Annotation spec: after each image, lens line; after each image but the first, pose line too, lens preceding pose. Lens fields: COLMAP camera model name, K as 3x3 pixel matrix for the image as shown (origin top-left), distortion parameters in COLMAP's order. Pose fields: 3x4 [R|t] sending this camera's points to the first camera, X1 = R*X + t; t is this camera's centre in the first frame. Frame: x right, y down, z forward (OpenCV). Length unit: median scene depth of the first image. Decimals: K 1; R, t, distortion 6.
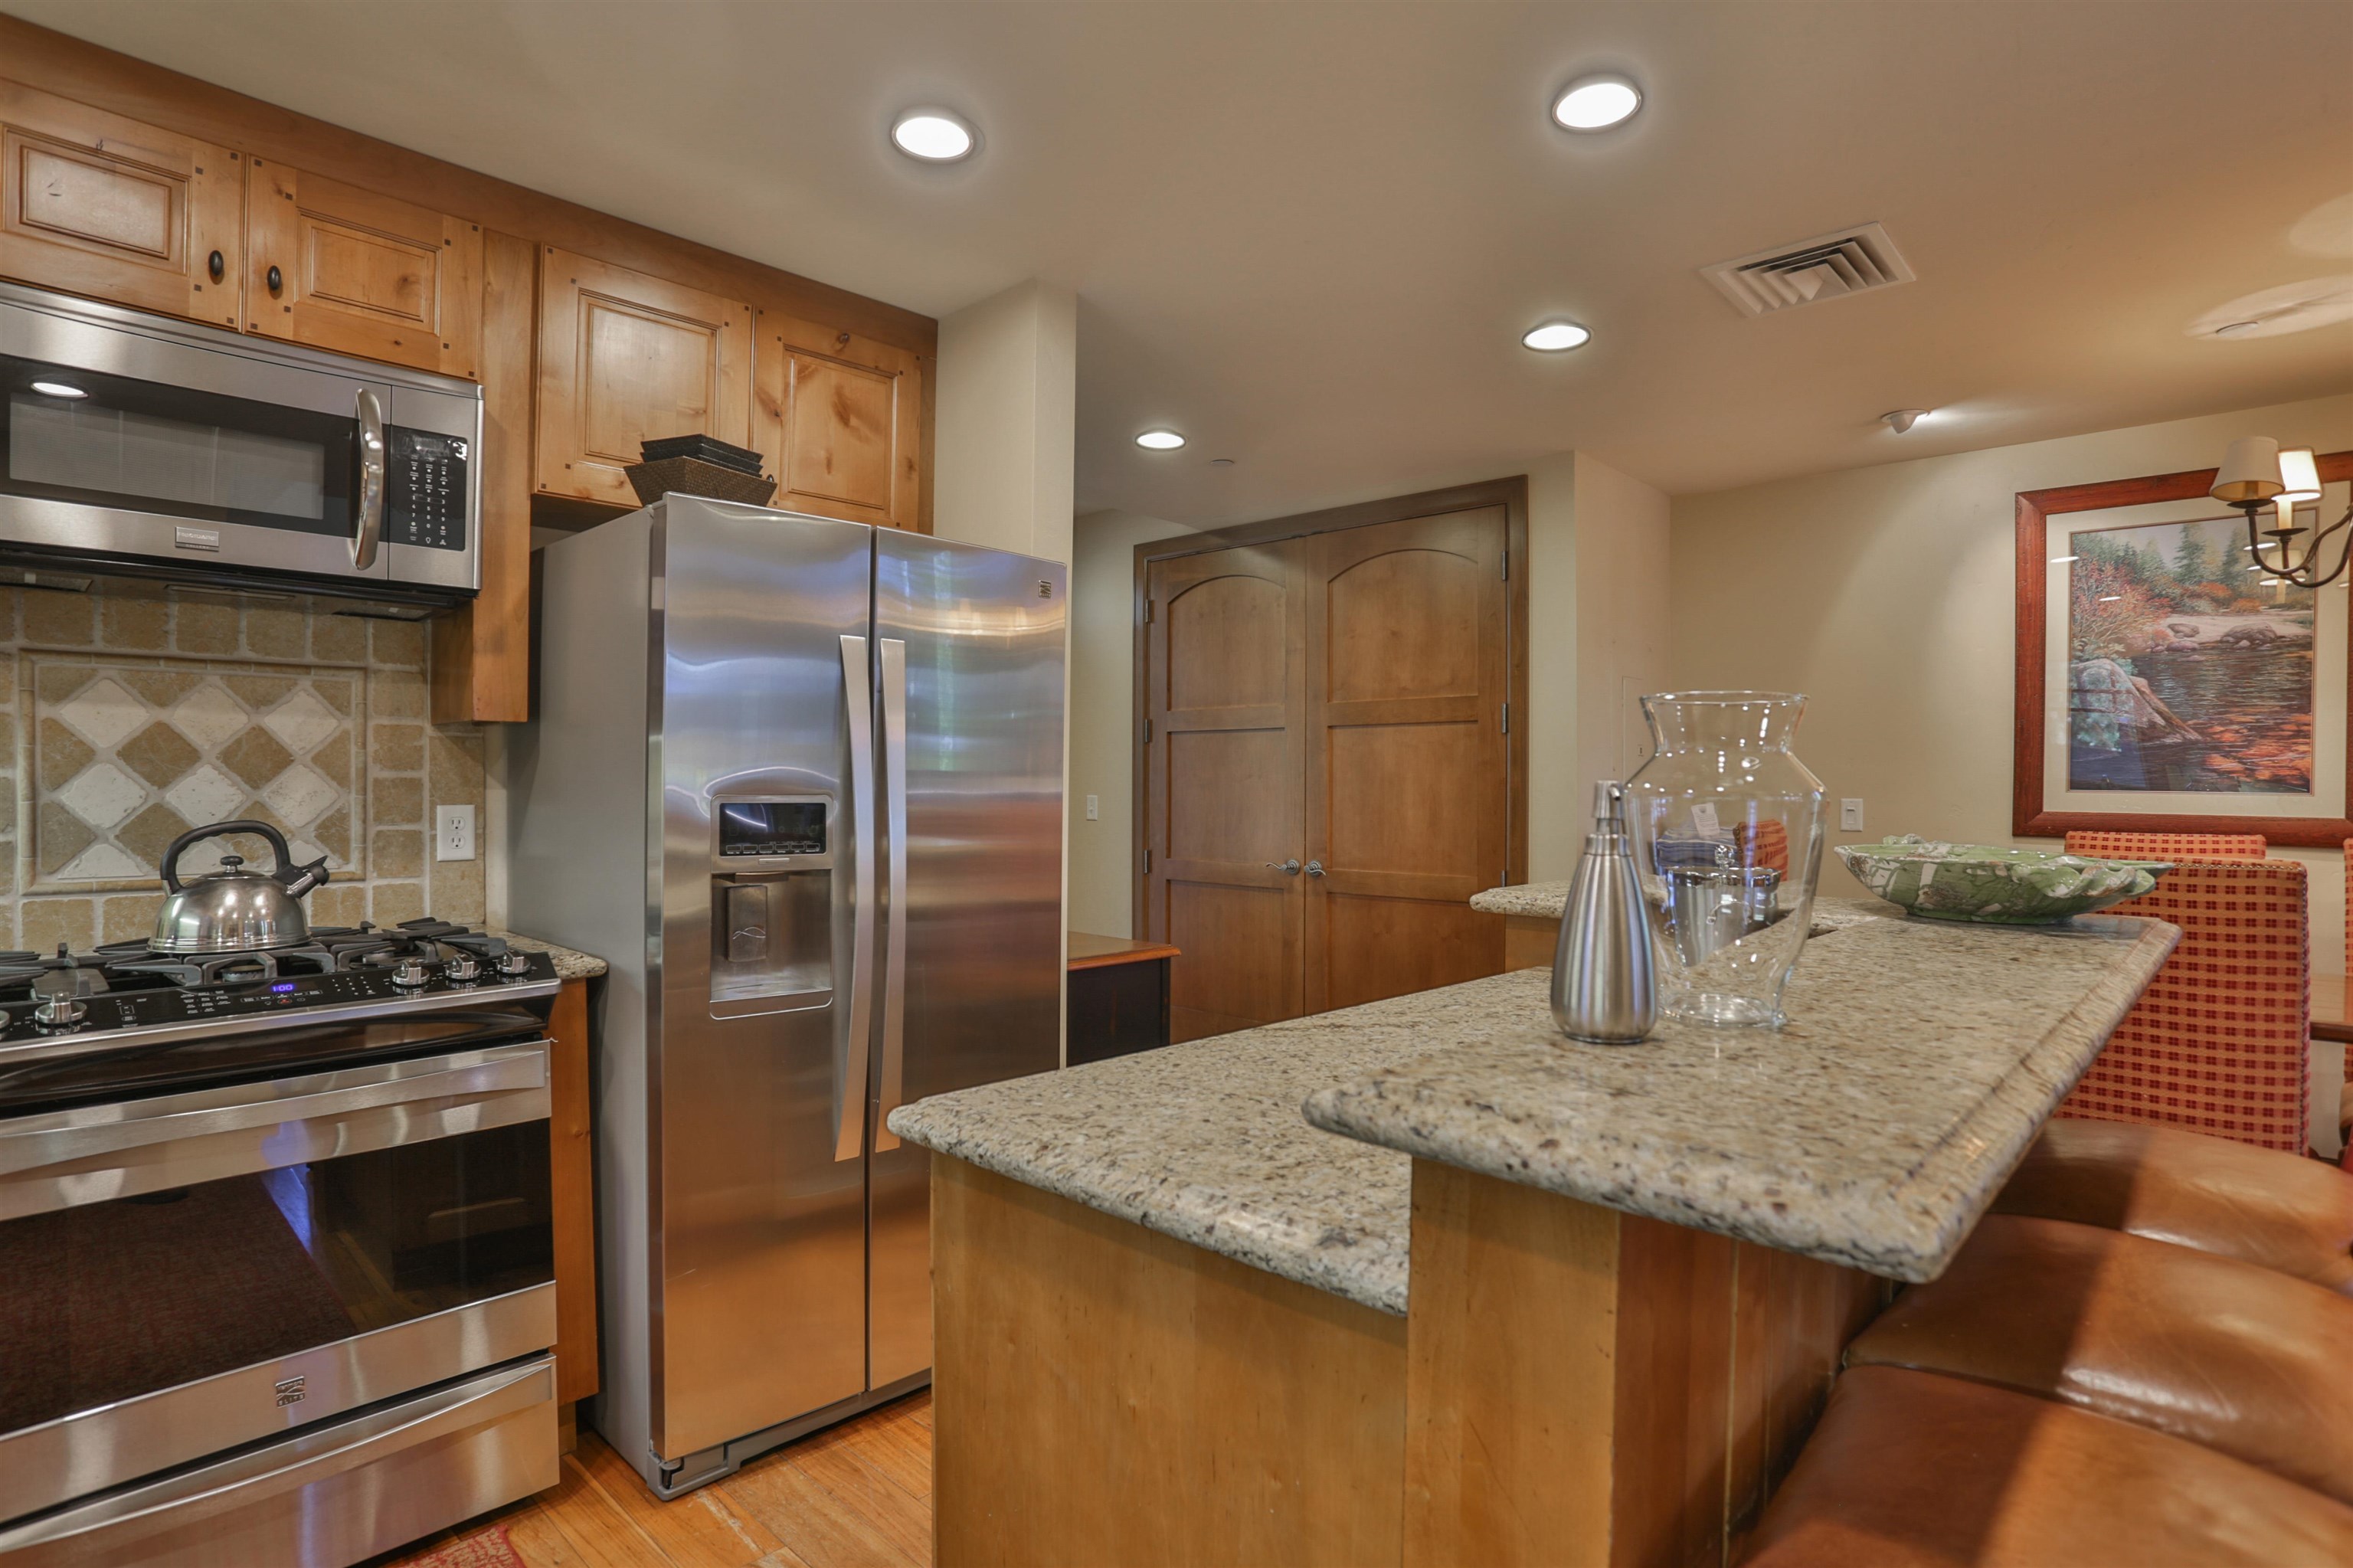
lens RADIAL K [[1198.5, 0, 1175.6], [0, 1198.5, 780.3], [0, 0, 1]] dist [-0.030297, 0.002472]
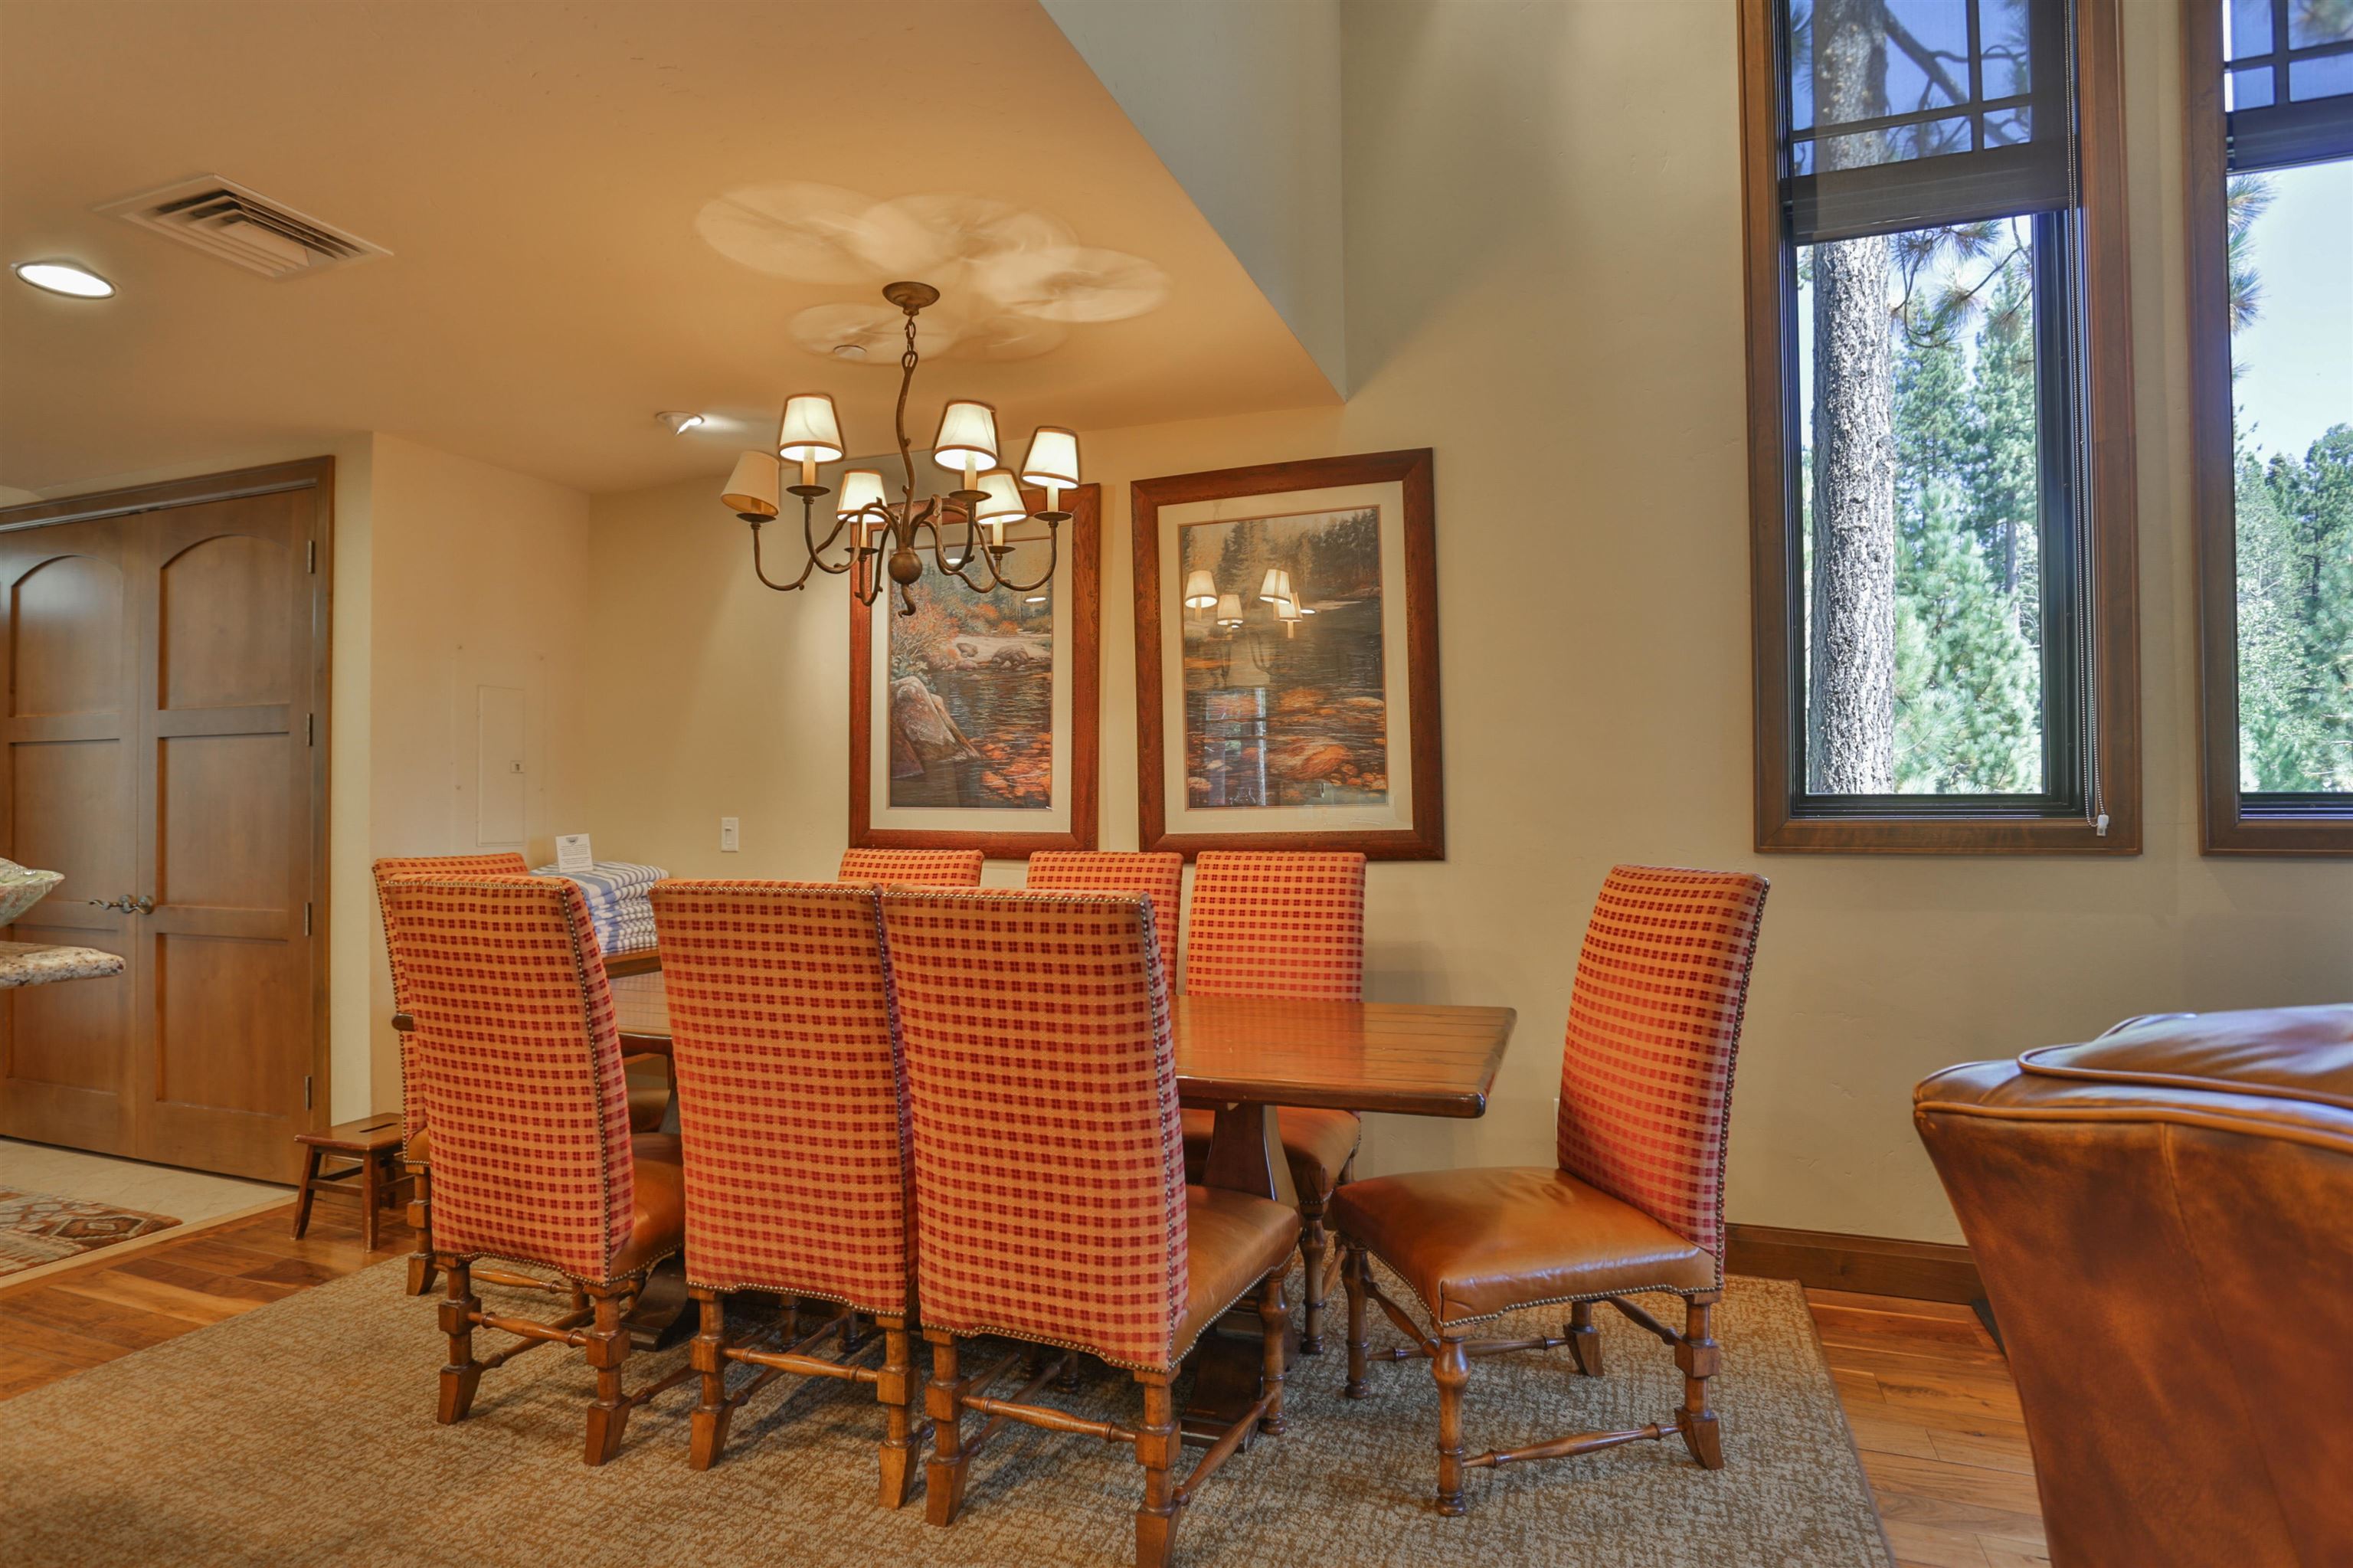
lens RADIAL K [[1237.5, 0, 1175.6], [0, 1237.5, 787.2], [0, 0, 1]] dist [-0.004956, -0.000387]
pose [[0.944733, -0.001828, 0.327836, 0.674734], [0.005194, 0.999942, -0.009392, 0.002885], [-0.327800, 0.010575, 0.944688, -0.077682]]
